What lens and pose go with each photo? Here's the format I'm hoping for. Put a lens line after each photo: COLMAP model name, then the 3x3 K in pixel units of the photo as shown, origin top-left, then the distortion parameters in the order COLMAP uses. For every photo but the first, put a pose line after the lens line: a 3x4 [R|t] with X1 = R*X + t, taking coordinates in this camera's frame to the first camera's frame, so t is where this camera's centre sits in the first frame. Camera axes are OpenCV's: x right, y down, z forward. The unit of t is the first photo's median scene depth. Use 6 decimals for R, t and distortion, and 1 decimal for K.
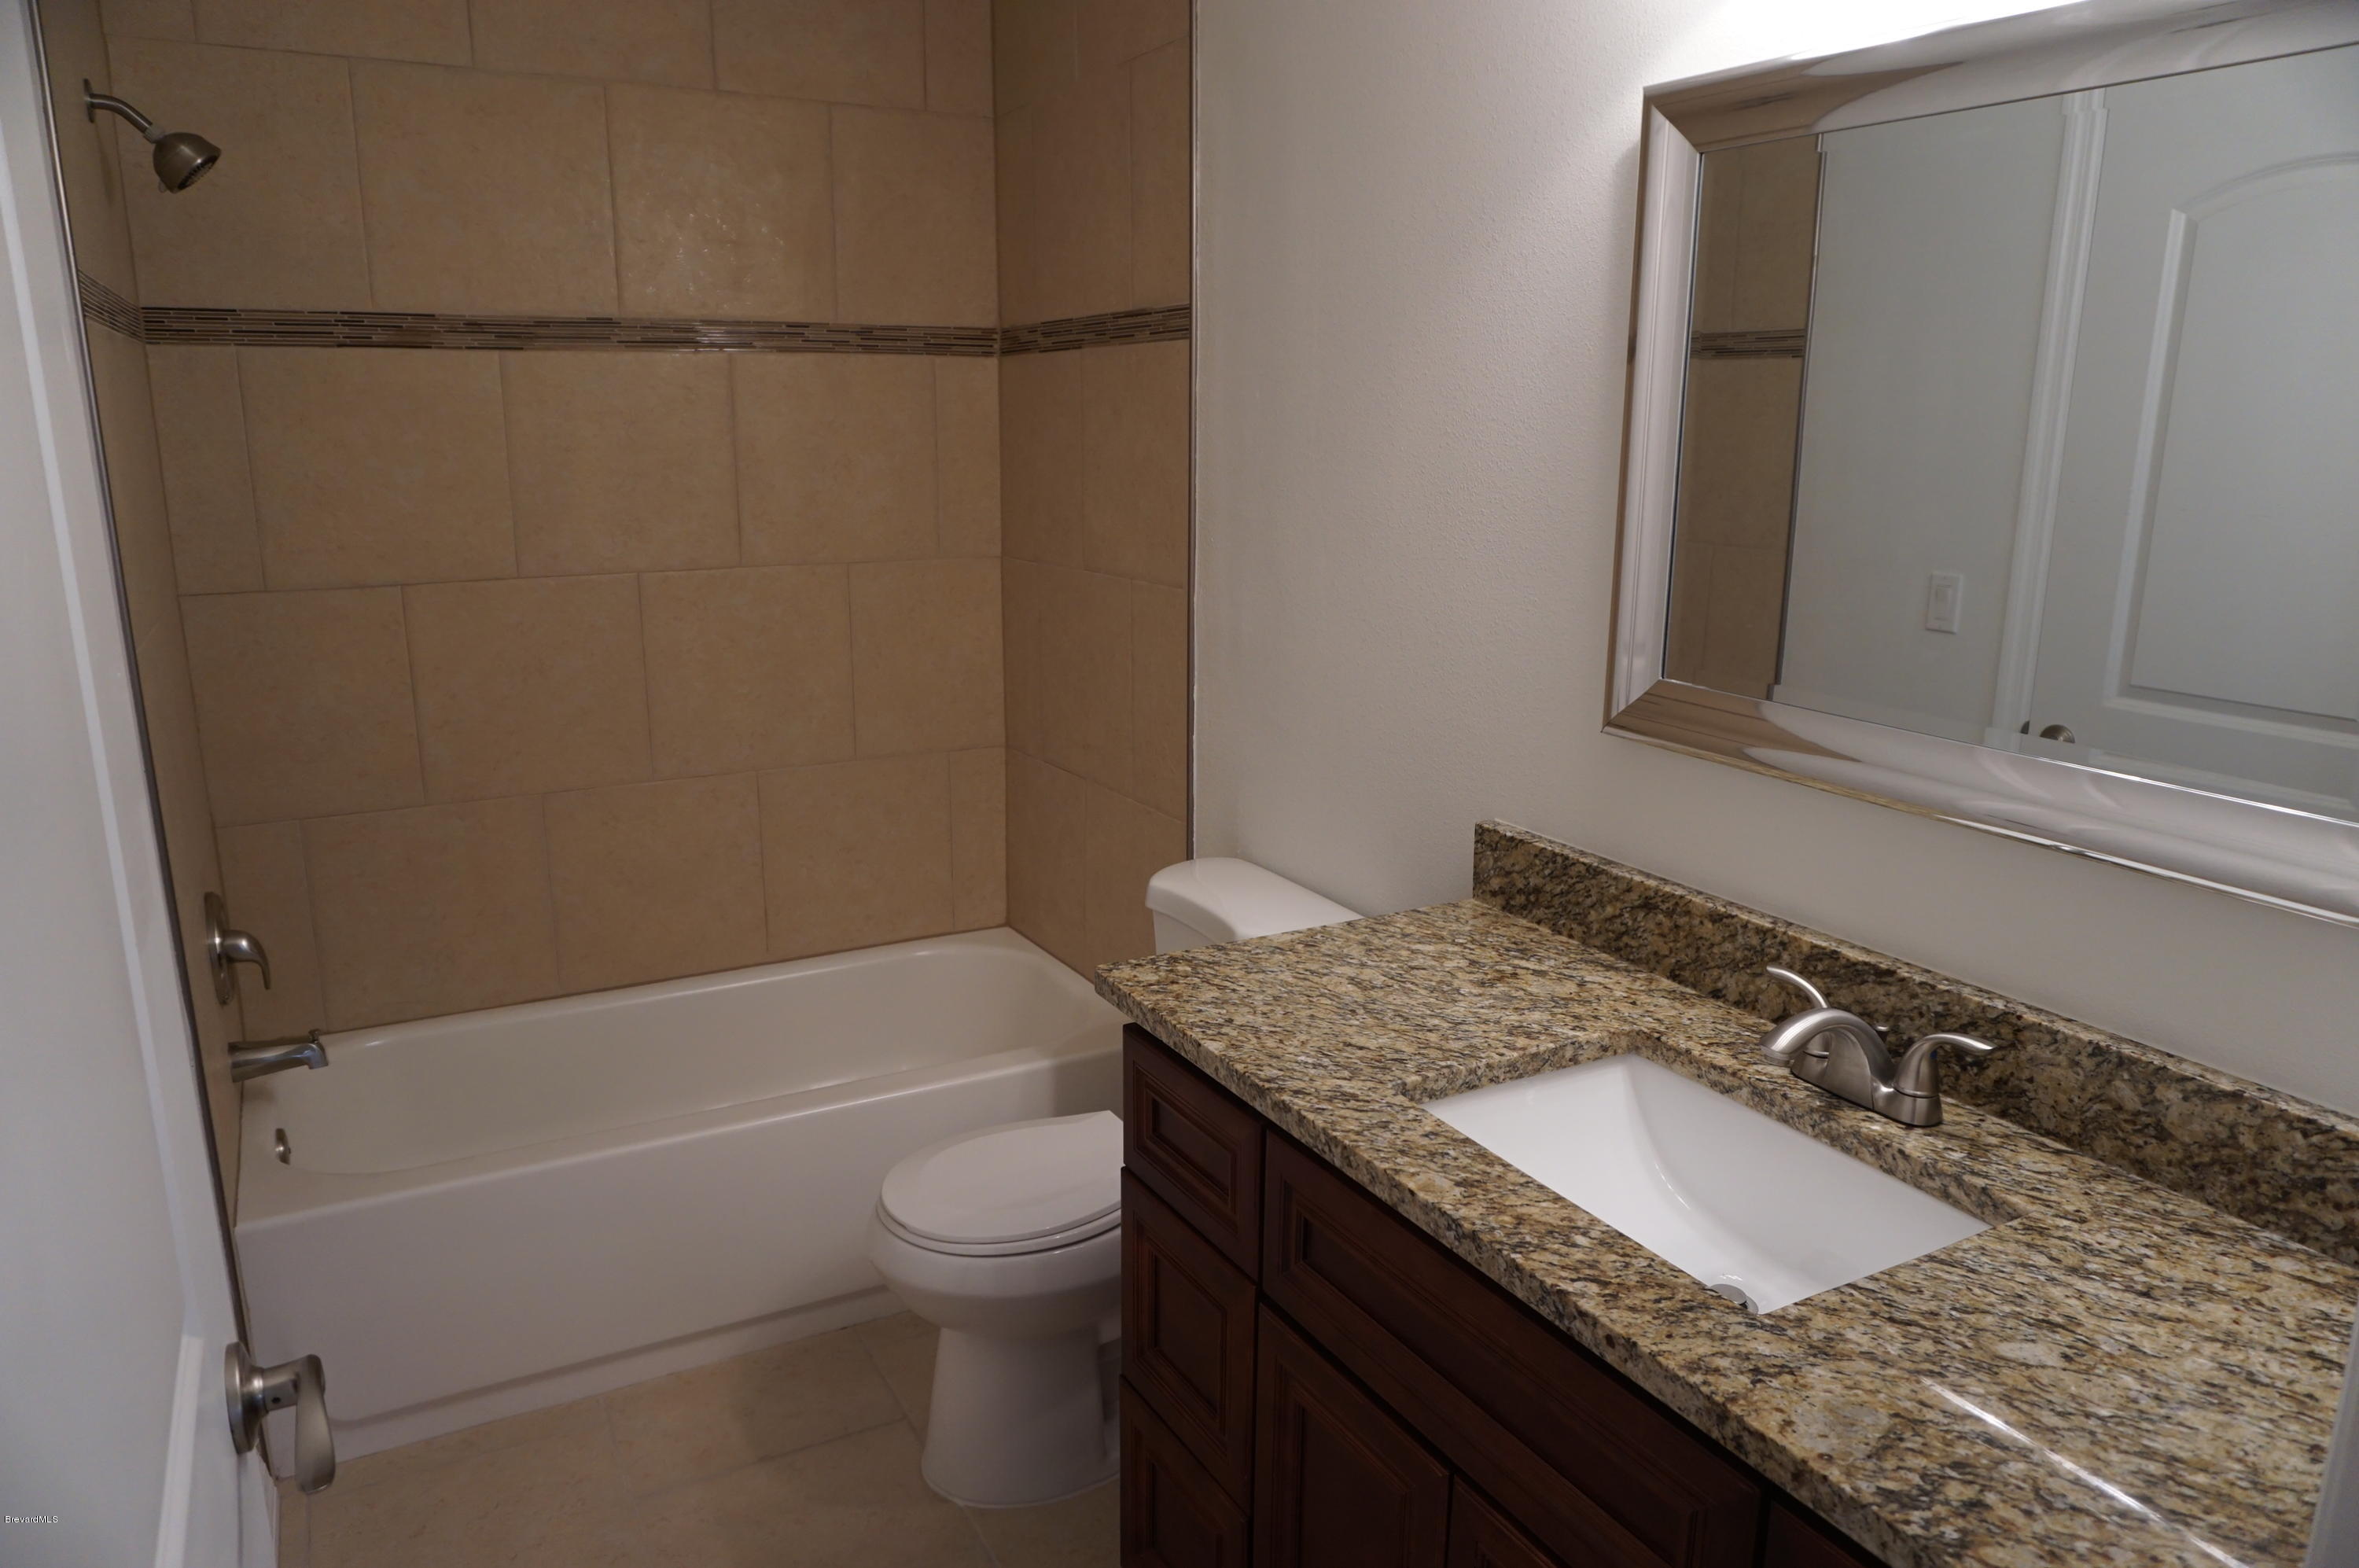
lens RADIAL K [[1585.3, 0, 1178.7], [0, 1585.3, 777.2], [0, 0, 1]] dist [-0.048285, 0.039034]
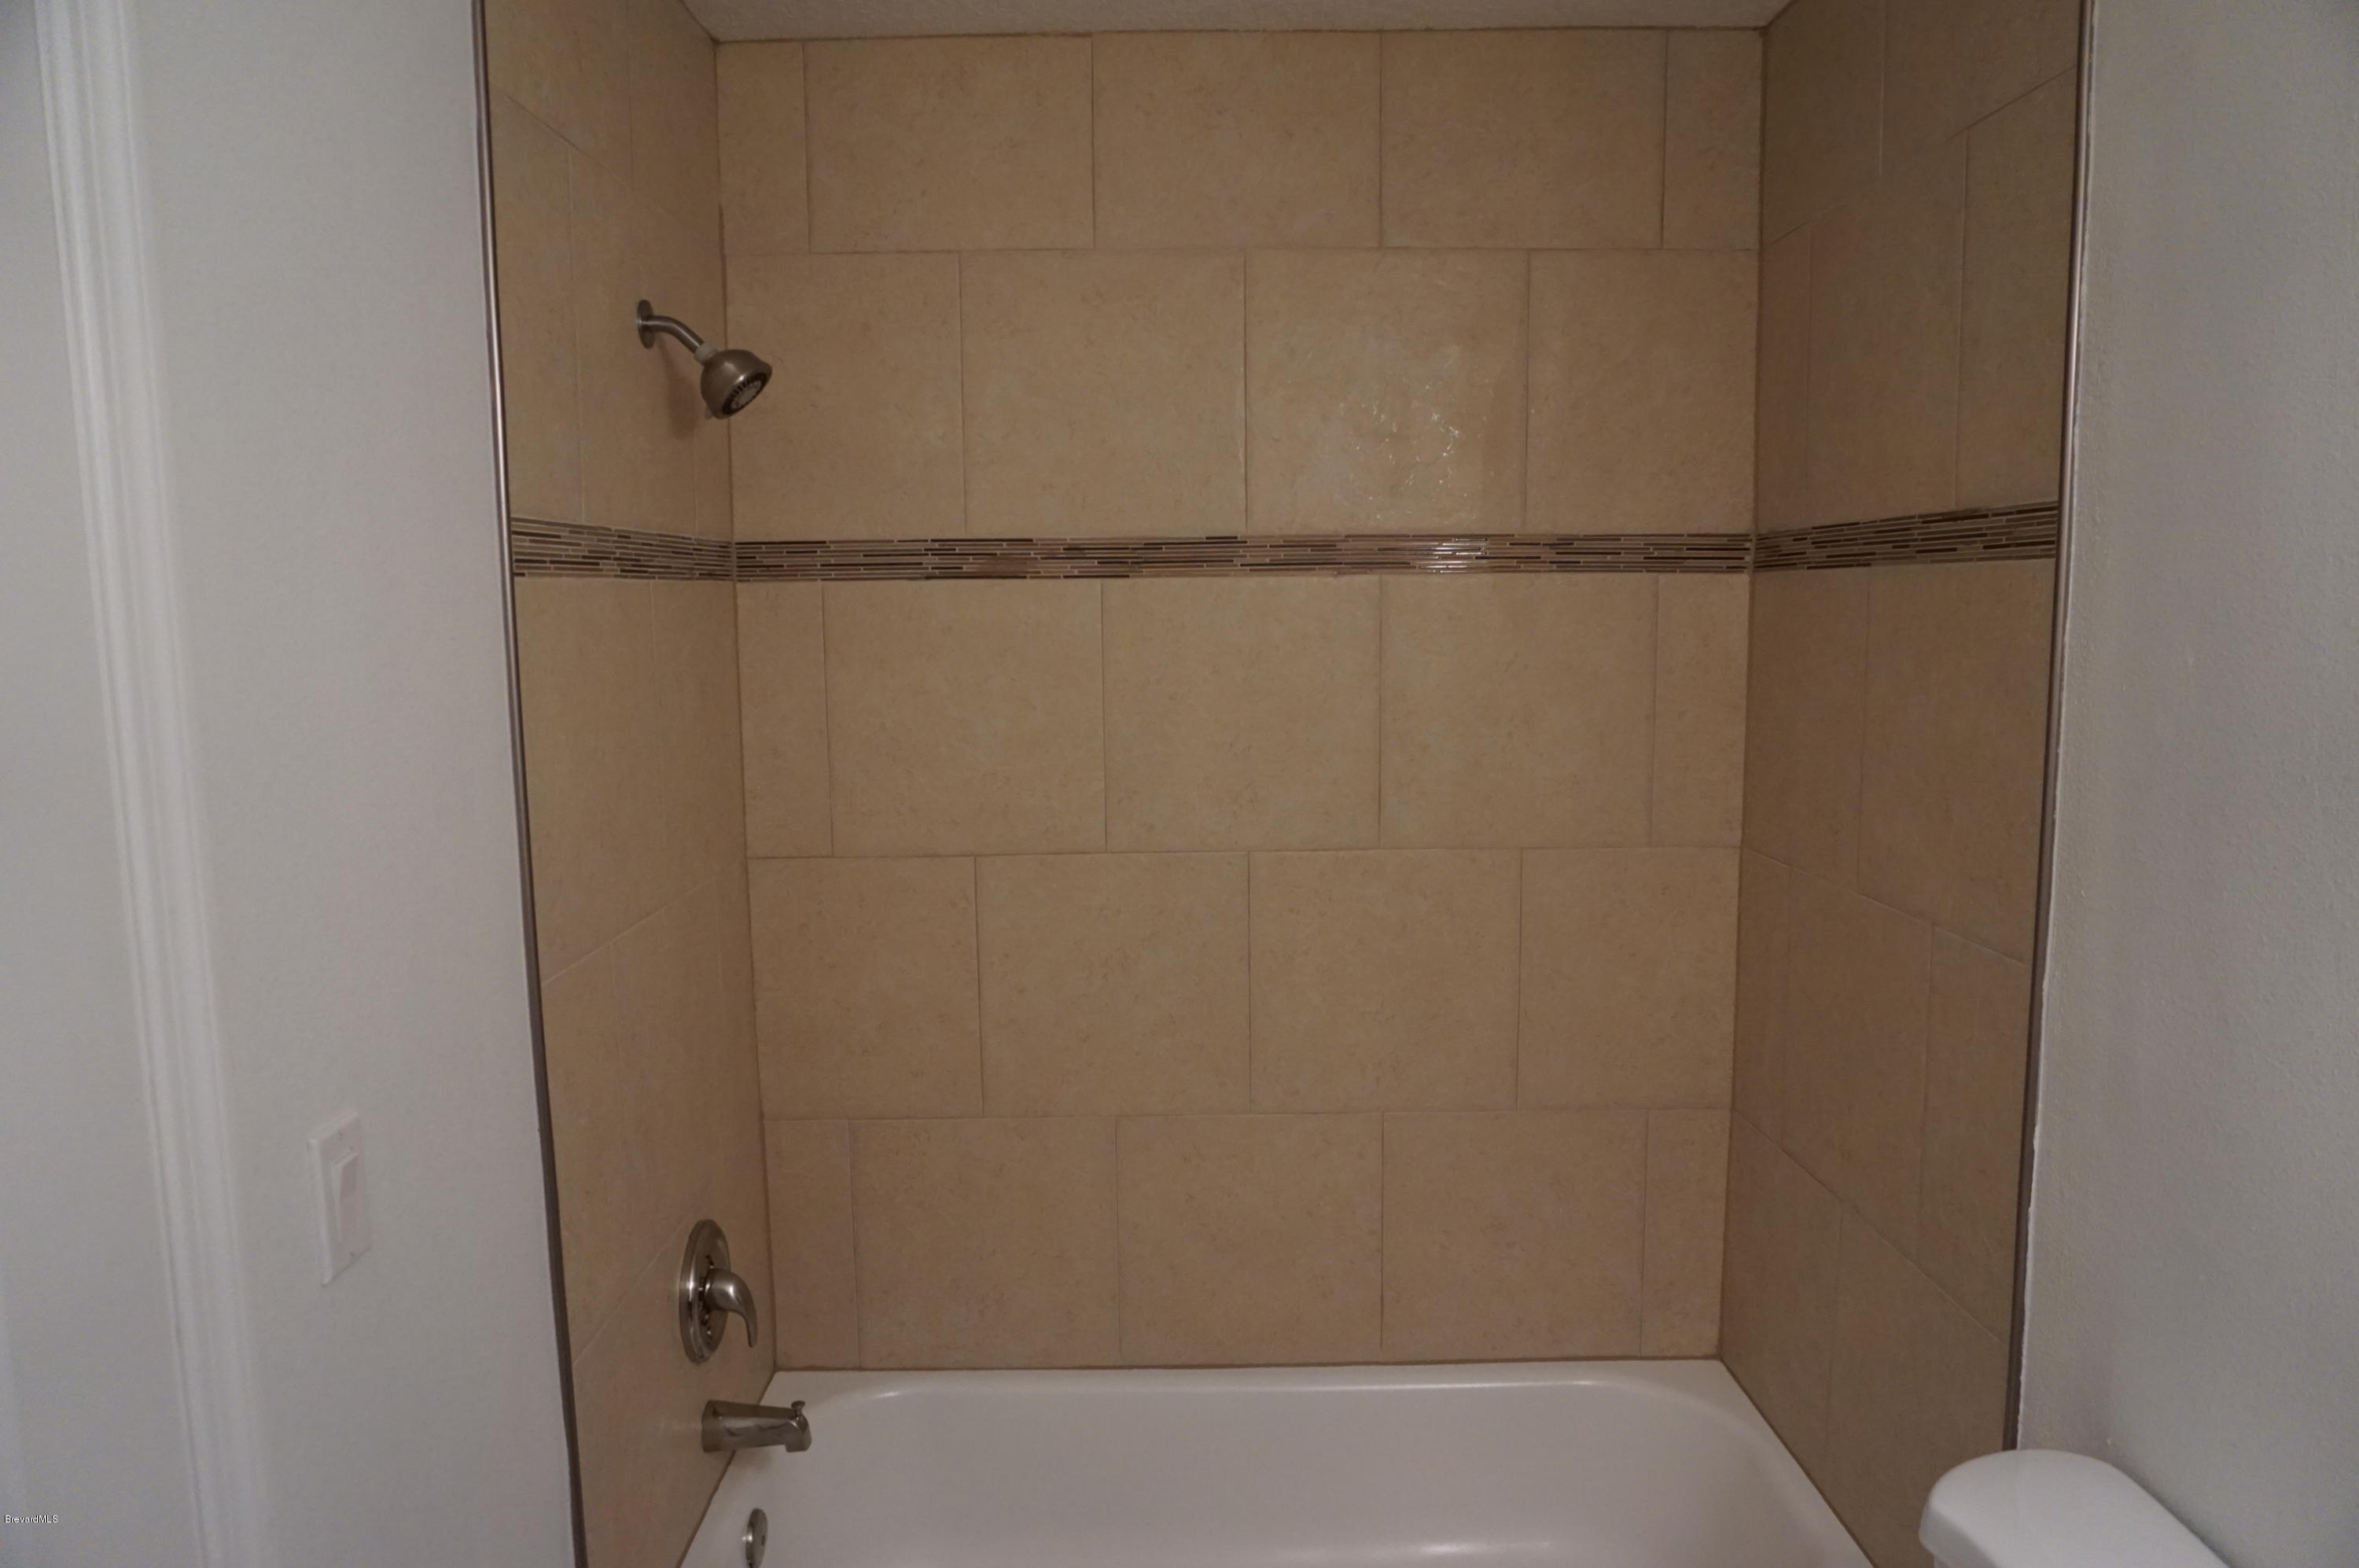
lens RADIAL K [[1585.3, 0, 1178.7], [0, 1585.3, 777.2], [0, 0, 1]] dist [-0.048285, 0.039034]
pose [[0.881683, 0.043773, -0.469808, -0.004643], [-0.094227, 0.991966, -0.084411, -0.145195], [0.462339, 0.118692, 0.878724, 0.426903]]
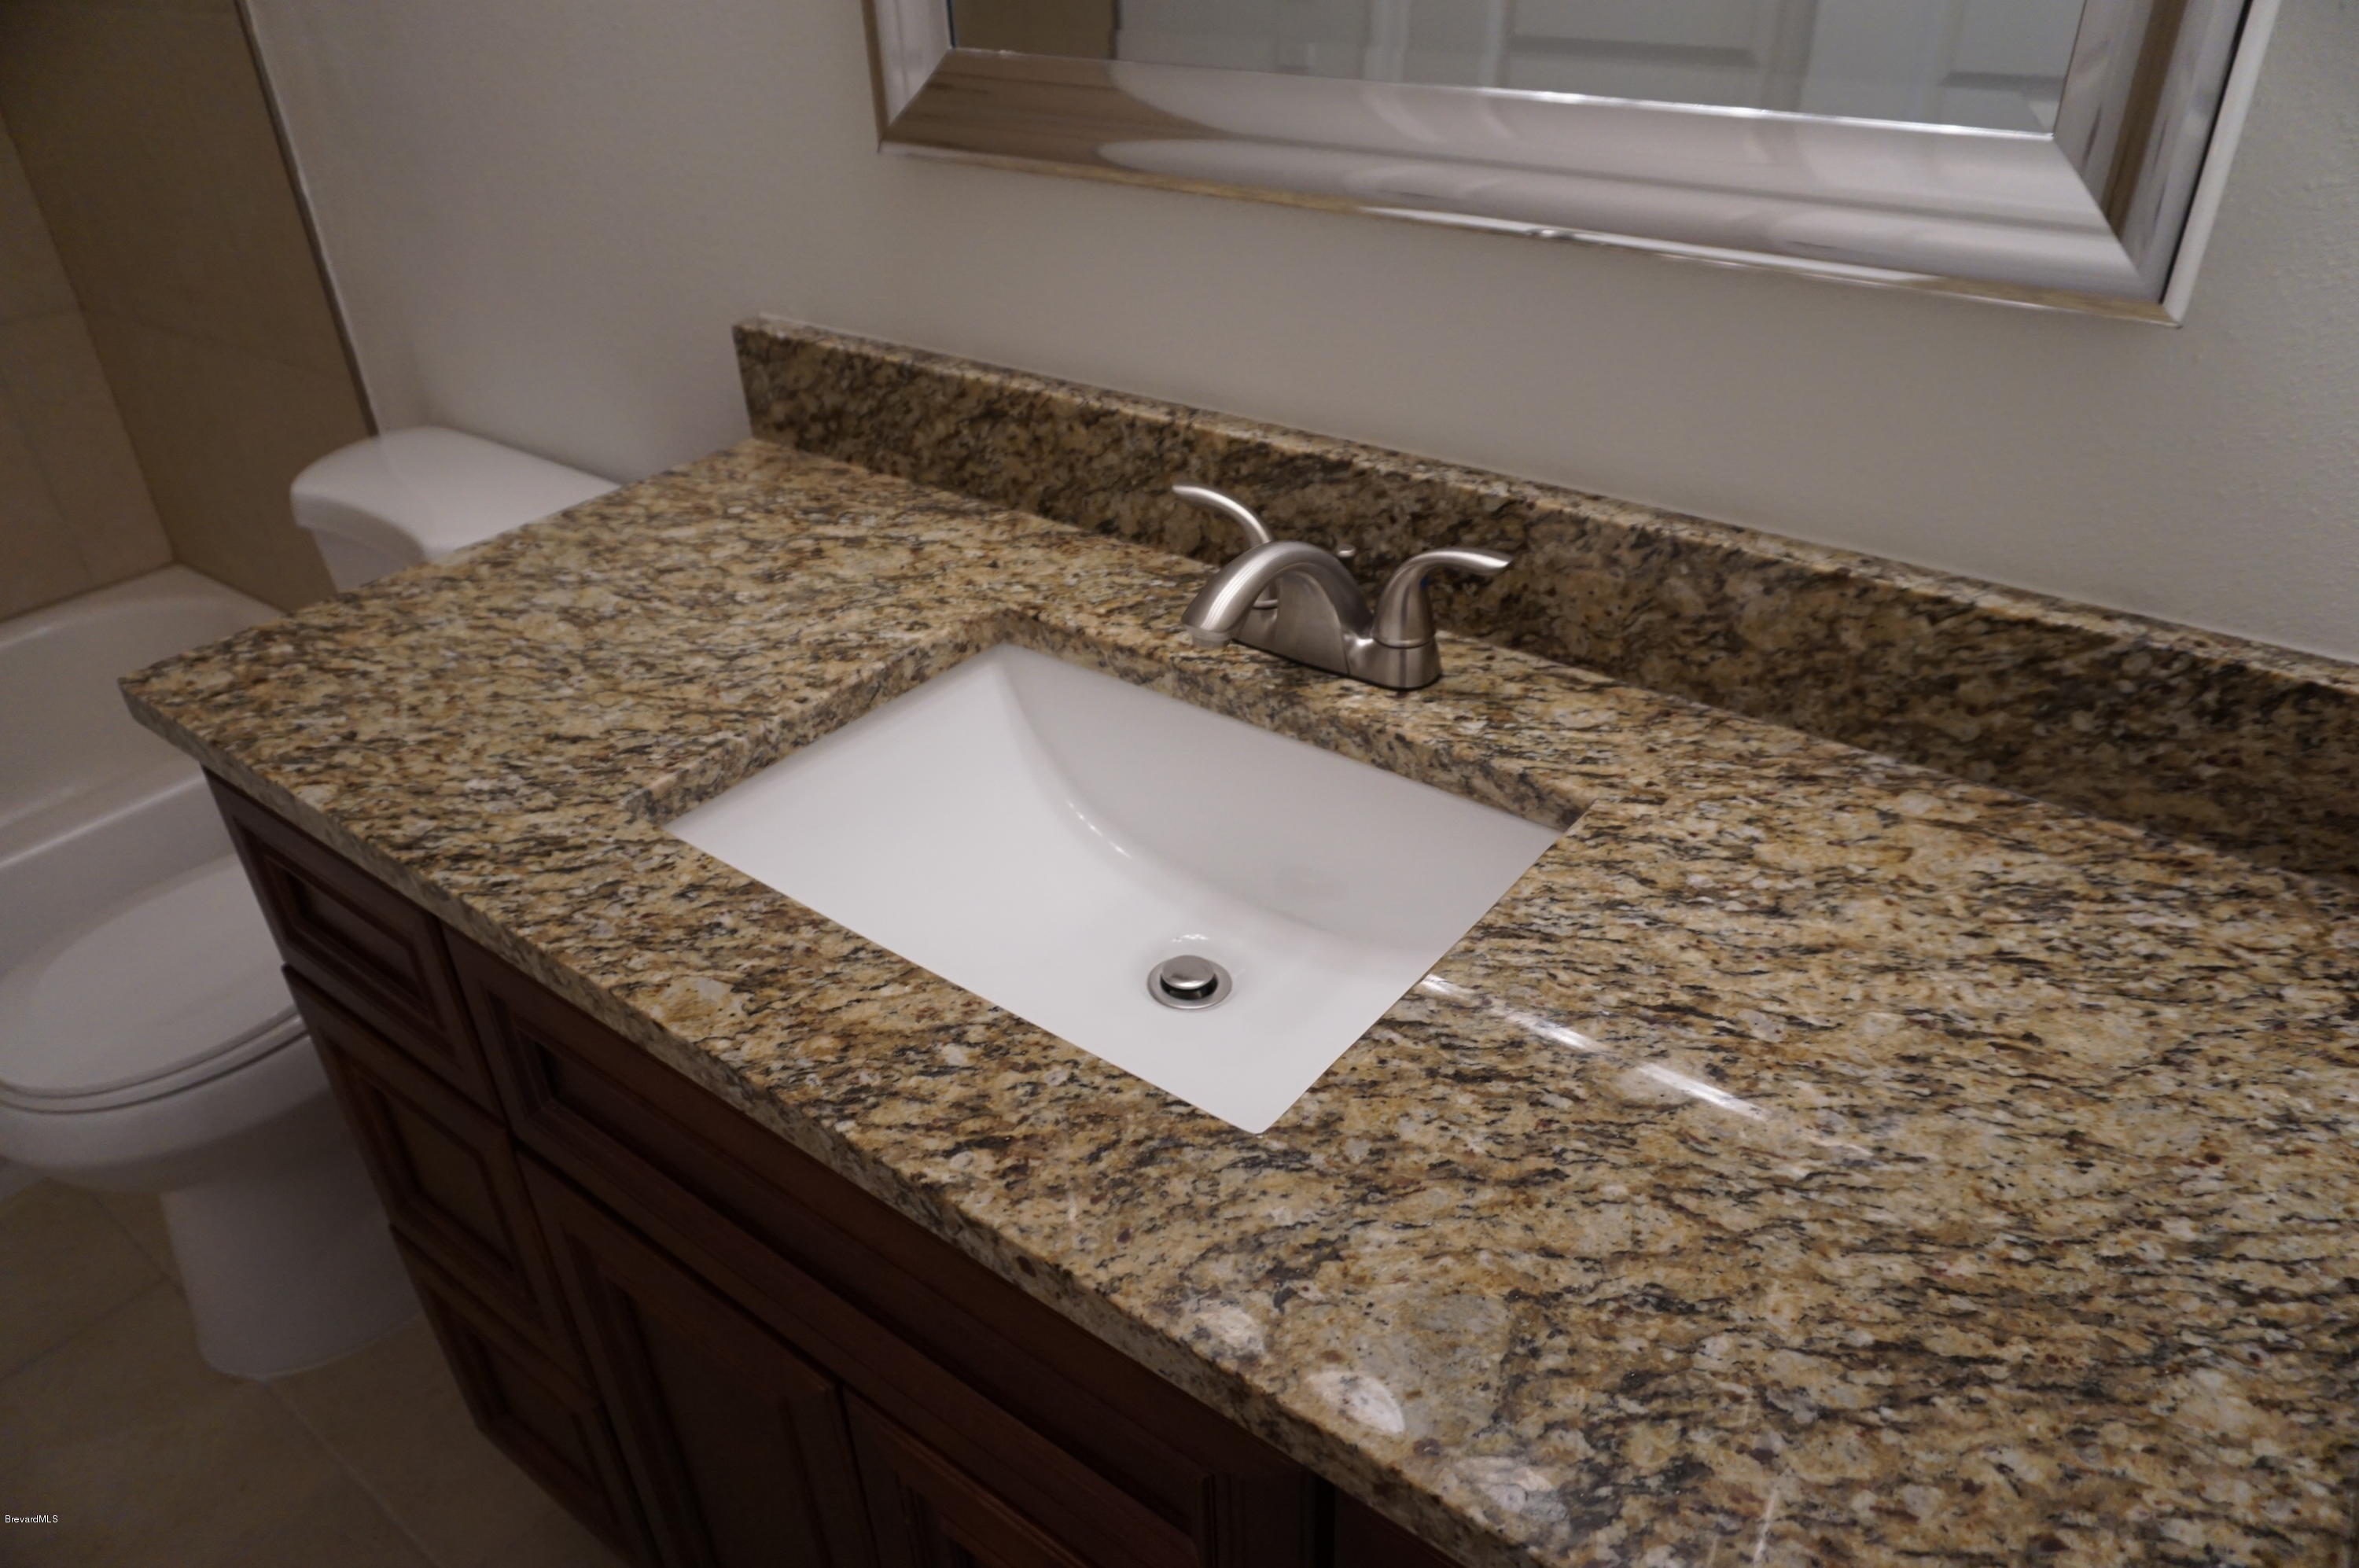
lens RADIAL K [[1585.3, 0, 1178.7], [0, 1585.3, 777.2], [0, 0, 1]] dist [-0.048285, 0.039034]
pose [[0.915624, -0.243734, 0.319729, 0.103741], [0.131708, 0.933239, 0.334244, 0.009727], [-0.379850, -0.263931, 0.886597, 0.293311]]
